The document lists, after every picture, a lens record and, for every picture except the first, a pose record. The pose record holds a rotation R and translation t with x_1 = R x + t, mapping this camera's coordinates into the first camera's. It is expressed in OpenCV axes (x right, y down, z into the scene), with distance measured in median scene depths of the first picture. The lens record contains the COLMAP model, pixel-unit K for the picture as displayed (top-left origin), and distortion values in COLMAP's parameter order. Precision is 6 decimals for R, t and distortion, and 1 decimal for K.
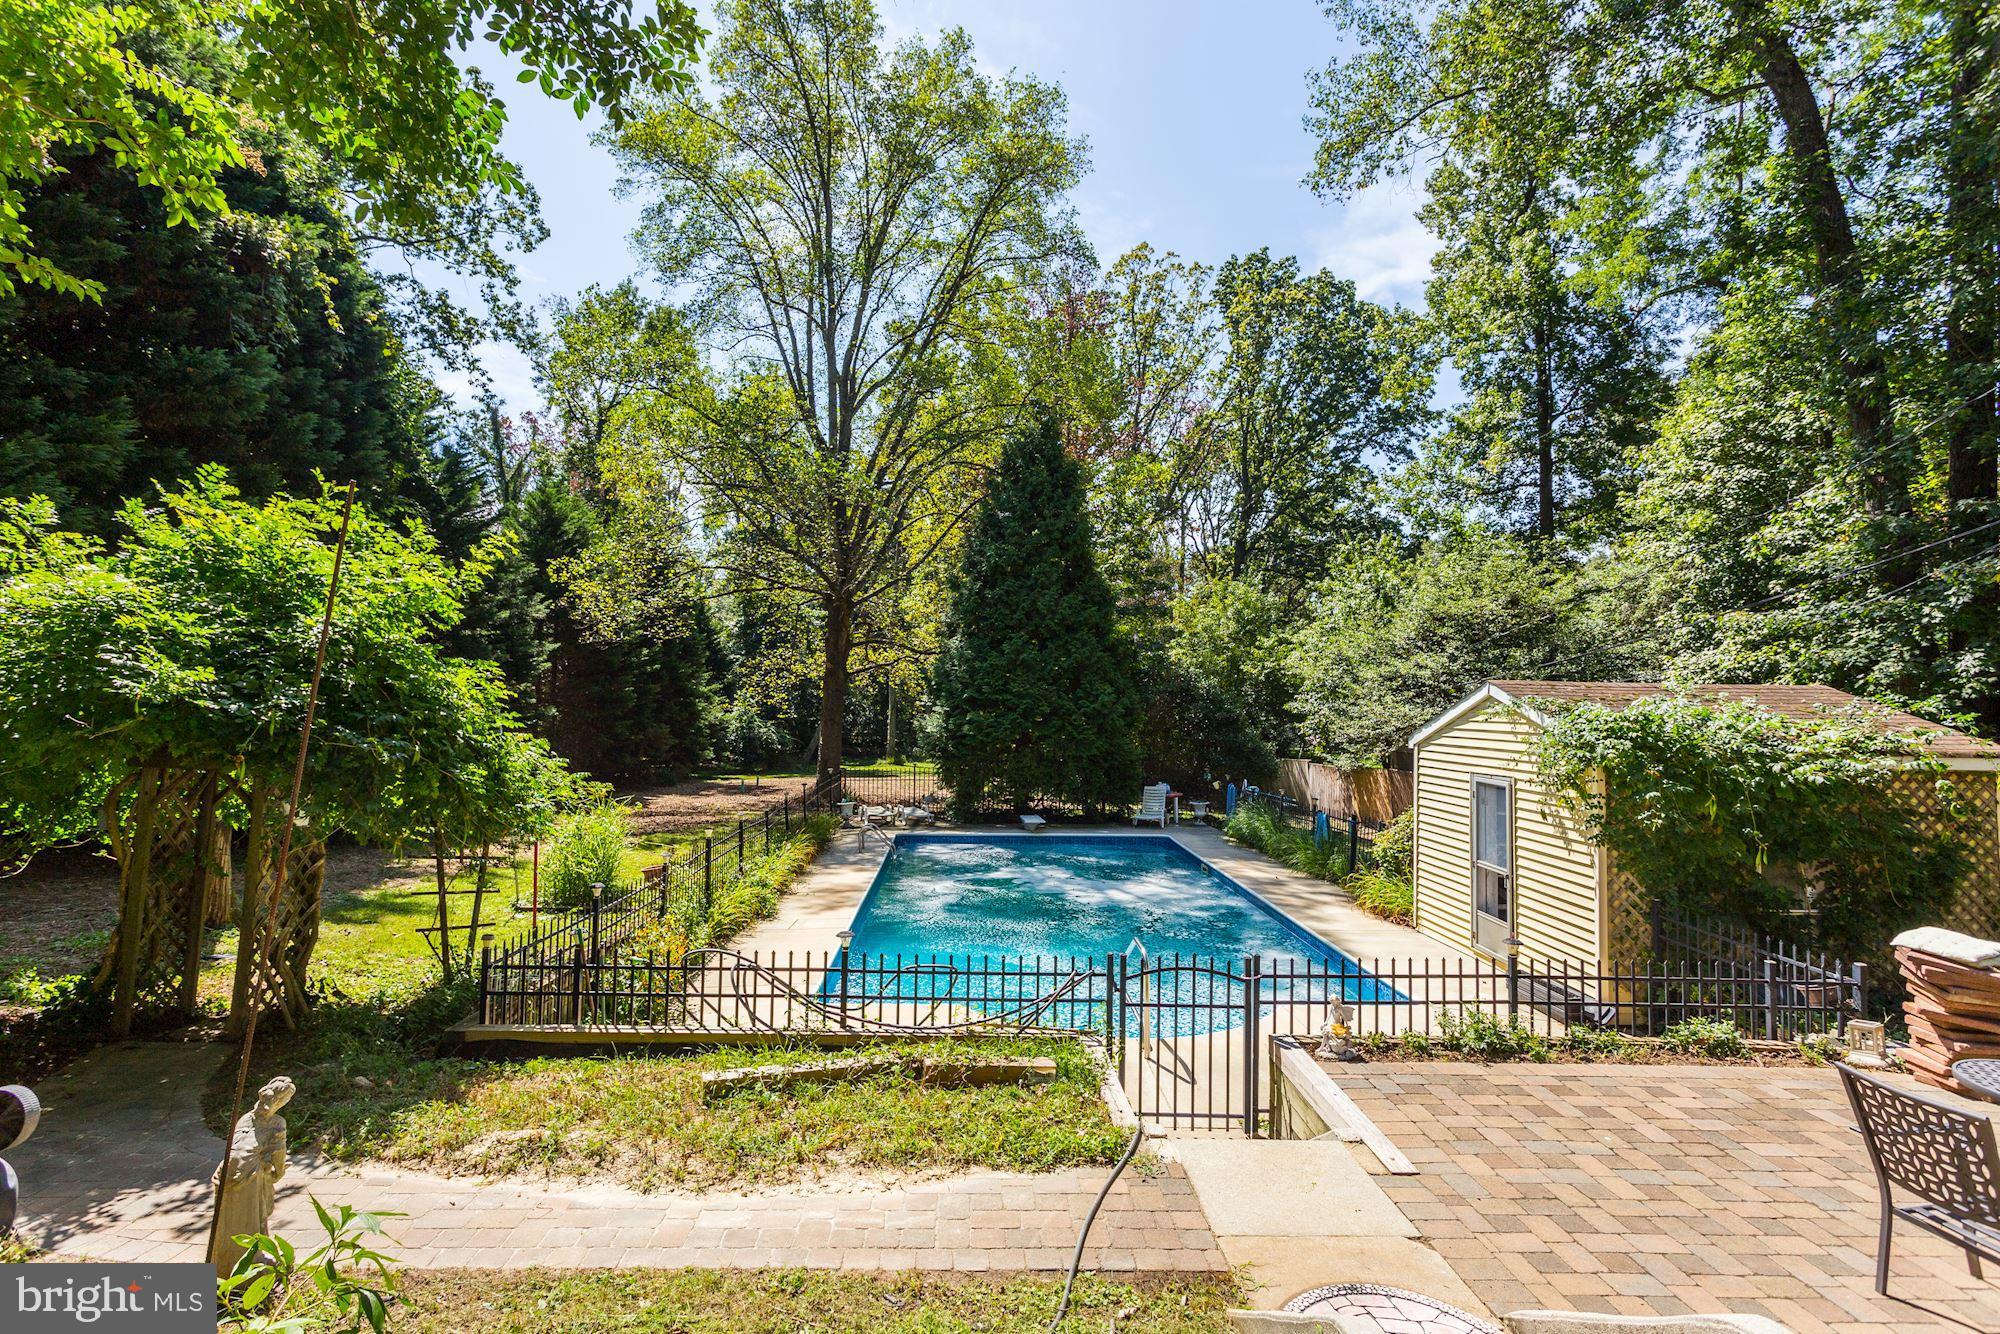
lens RADIAL K [[967.7, 0, 992.6], [0, 967.7, 663.9], [0, 0, 1]] dist [0.003440, 0.000585]
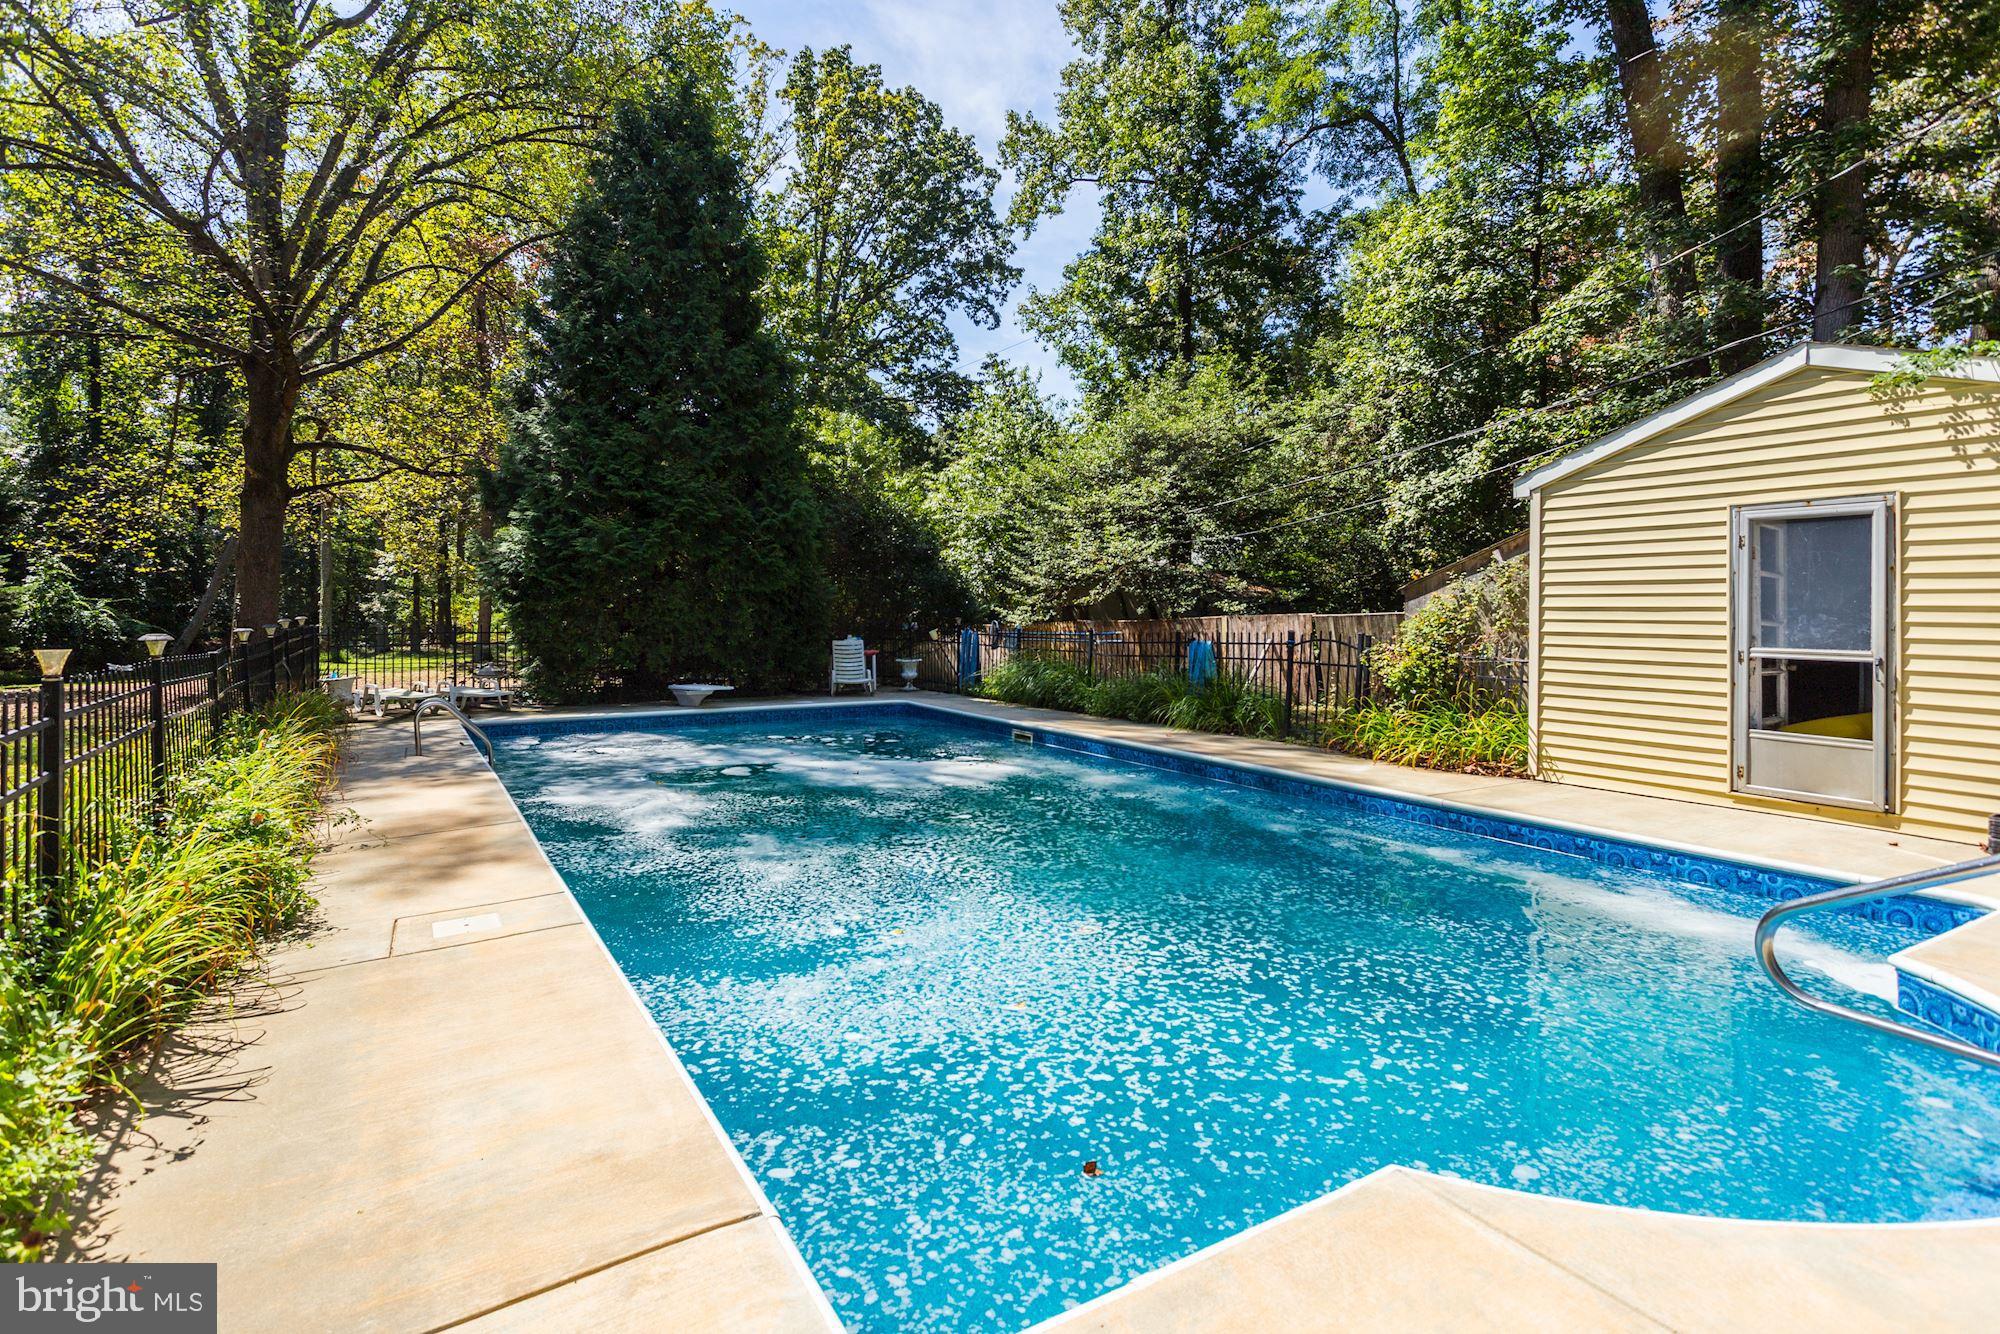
lens RADIAL K [[997.3, 0, 996.4], [0, 997.3, 607.3], [0, 0, 1]] dist [0.010364, -0.000126]
pose [[0.871500, -0.008473, 0.490322, -0.077628], [-0.013762, 0.999034, 0.041726, 0.055592], [-0.490203, -0.043112, 0.870542, 0.242111]]
